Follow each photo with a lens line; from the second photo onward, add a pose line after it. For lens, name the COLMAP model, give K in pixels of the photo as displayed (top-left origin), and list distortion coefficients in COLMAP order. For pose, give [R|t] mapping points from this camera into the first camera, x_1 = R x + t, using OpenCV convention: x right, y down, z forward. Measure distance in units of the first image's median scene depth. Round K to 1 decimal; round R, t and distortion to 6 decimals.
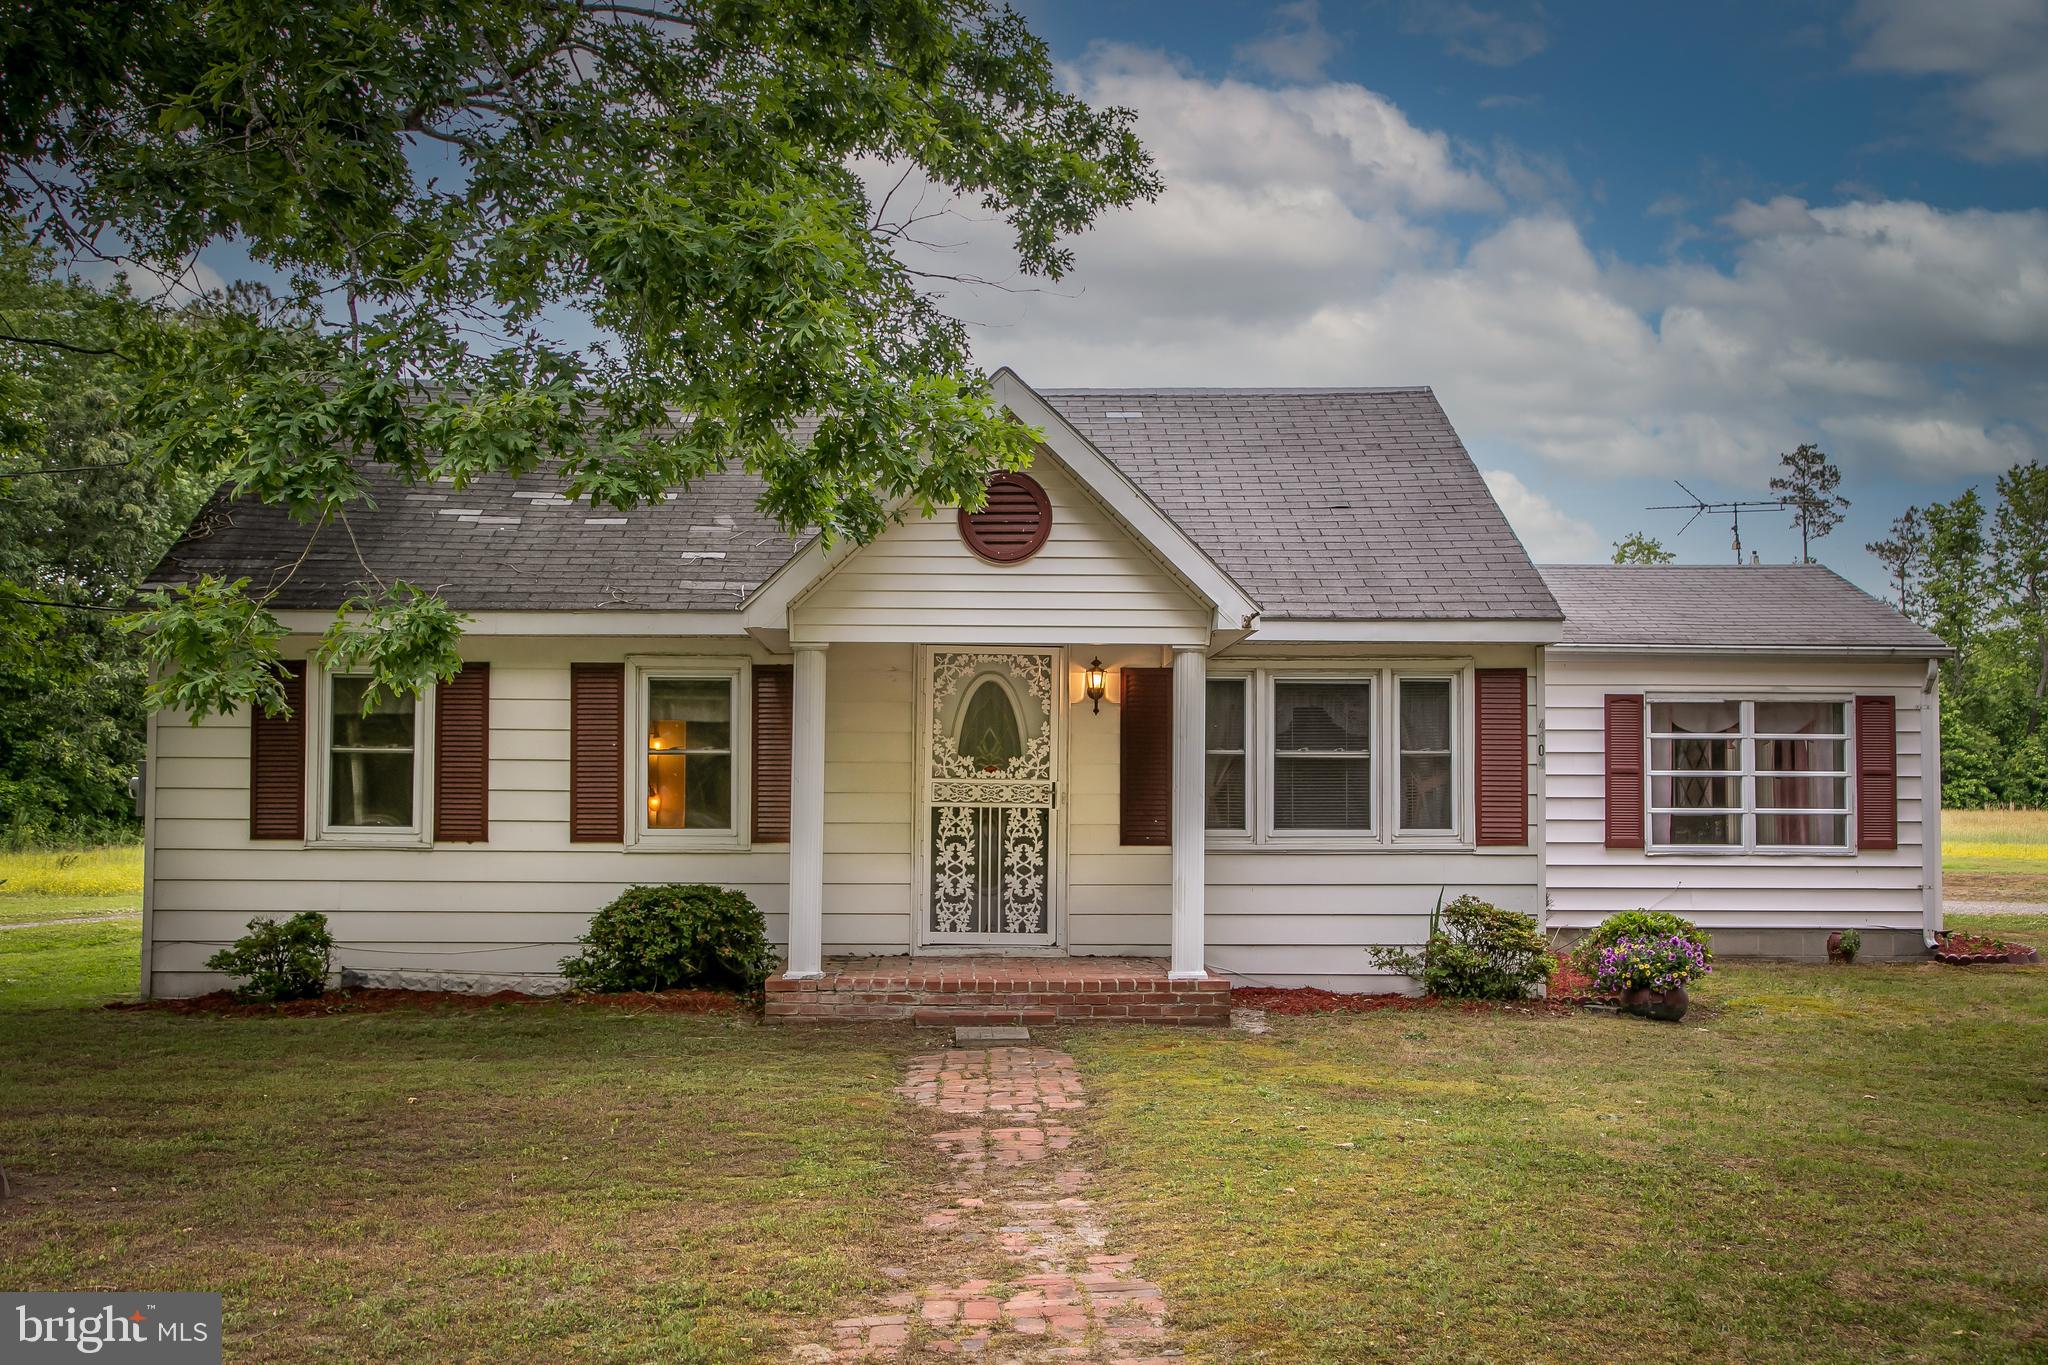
lens RADIAL K [[2147.1, 0, 1025.4], [0, 2147.1, 694.3], [0, 0, 1]] dist [-0.003489, 0.158150]
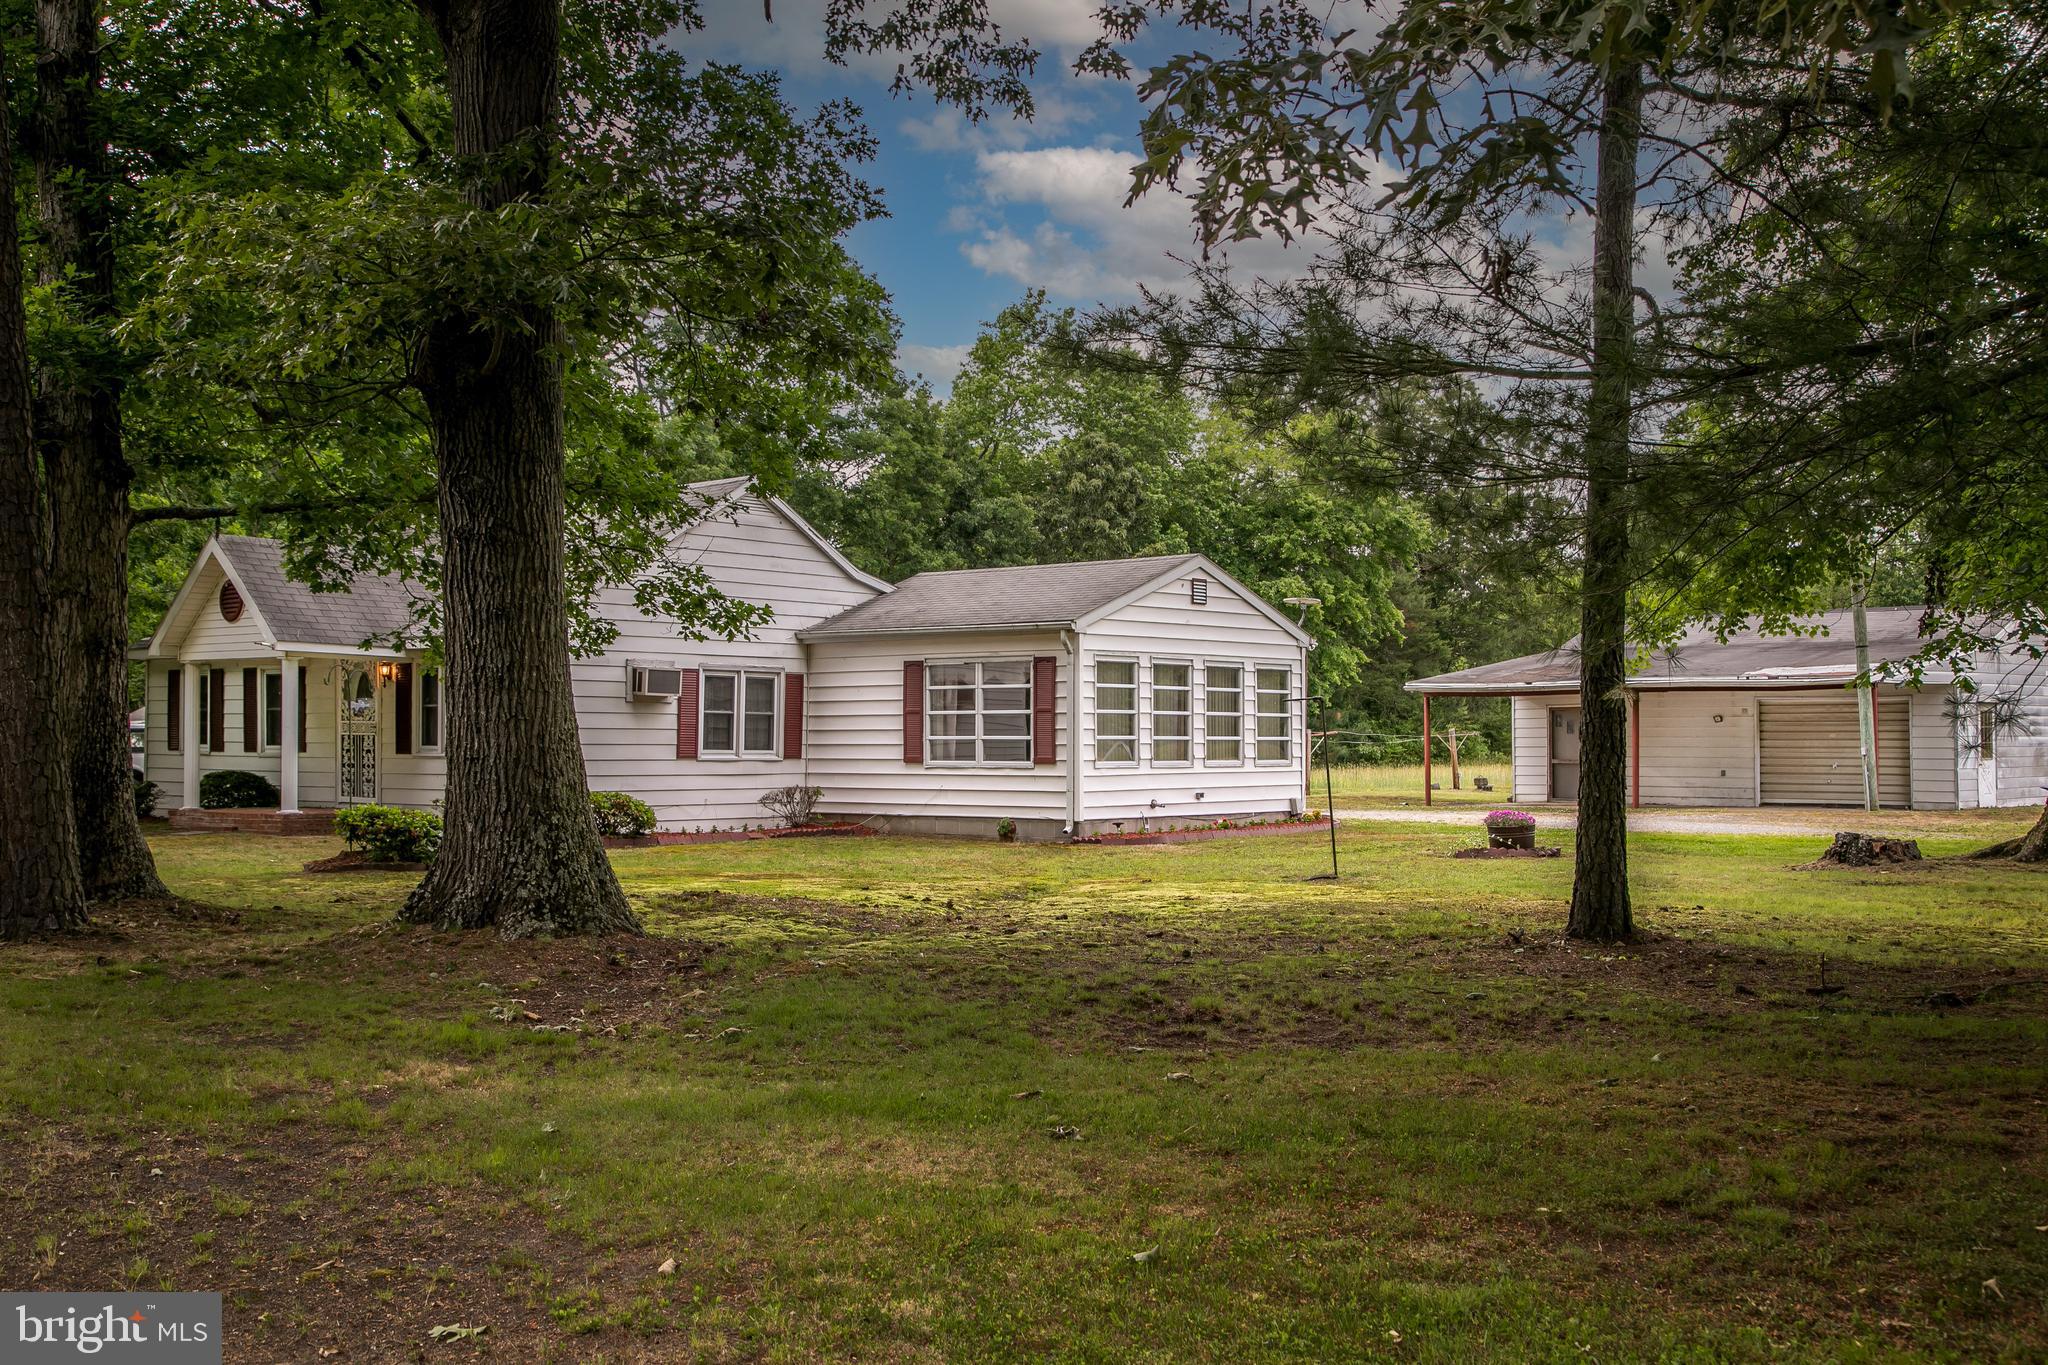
lens RADIAL K [[2147.1, 0, 1025.4], [0, 2147.1, 694.3], [0, 0, 1]] dist [-0.003489, 0.158150]
pose [[0.752425, -0.017083, -0.658457, 1.789757], [0.032969, 0.999387, 0.011746, 0.011448], [0.657853, -0.030547, 0.752527, -0.107420]]
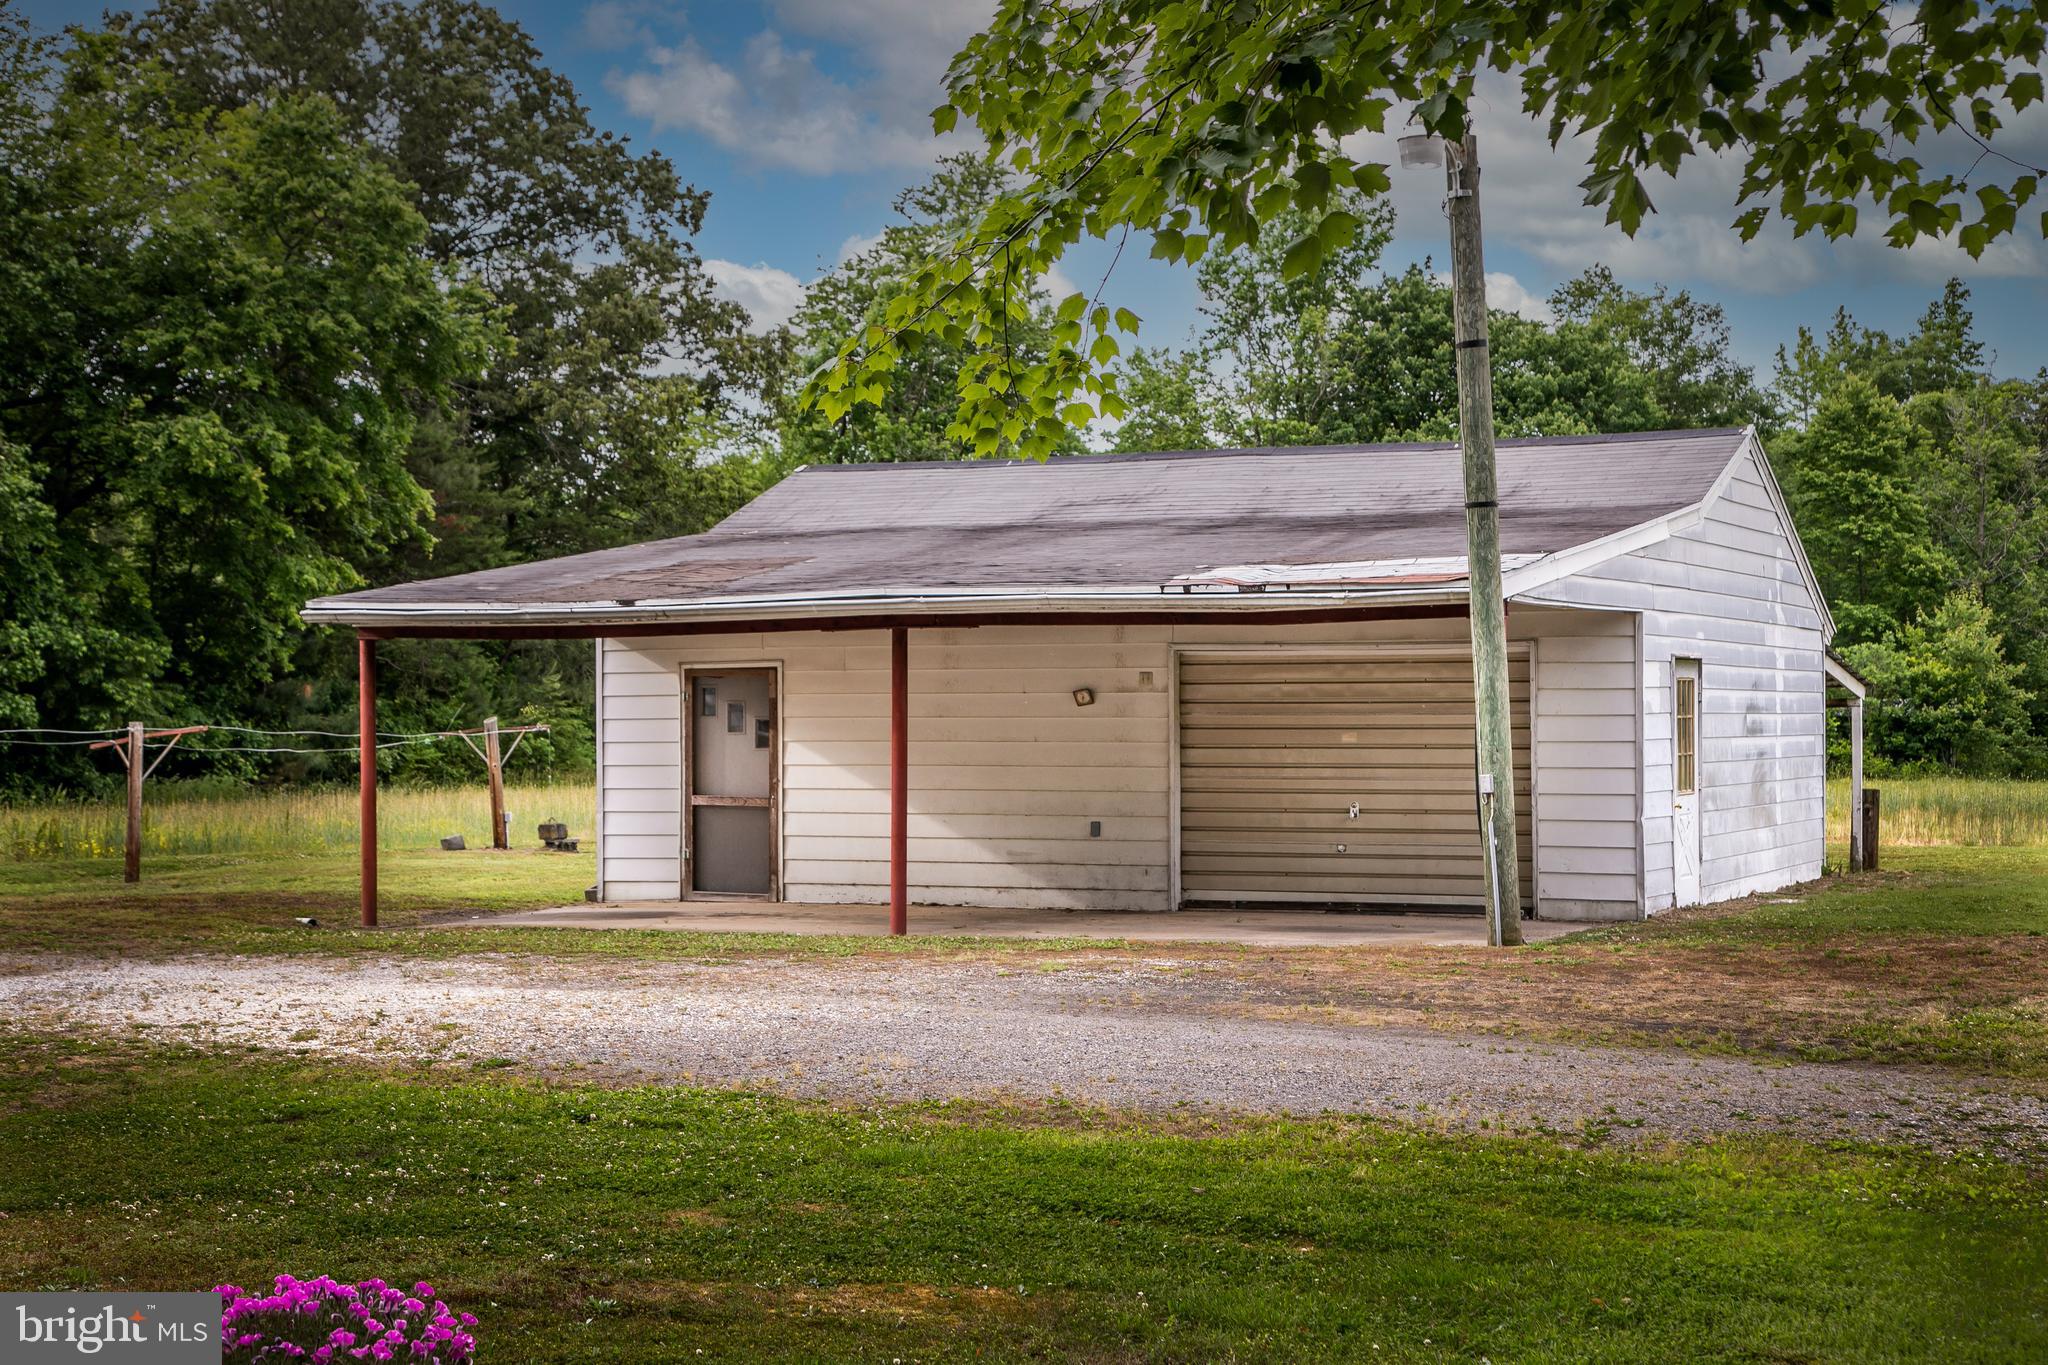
lens RADIAL K [[3237.5, 0, 1024.0], [0, 3237.5, 682.5], [0, 0, 1]] dist [0.234628, -0.052089]
pose [[0.926572, -0.010937, -0.375959, 1.204138], [0.023238, 0.999332, 0.028199, 0.051427], [0.375399, -0.034865, 0.926207, 1.057807]]
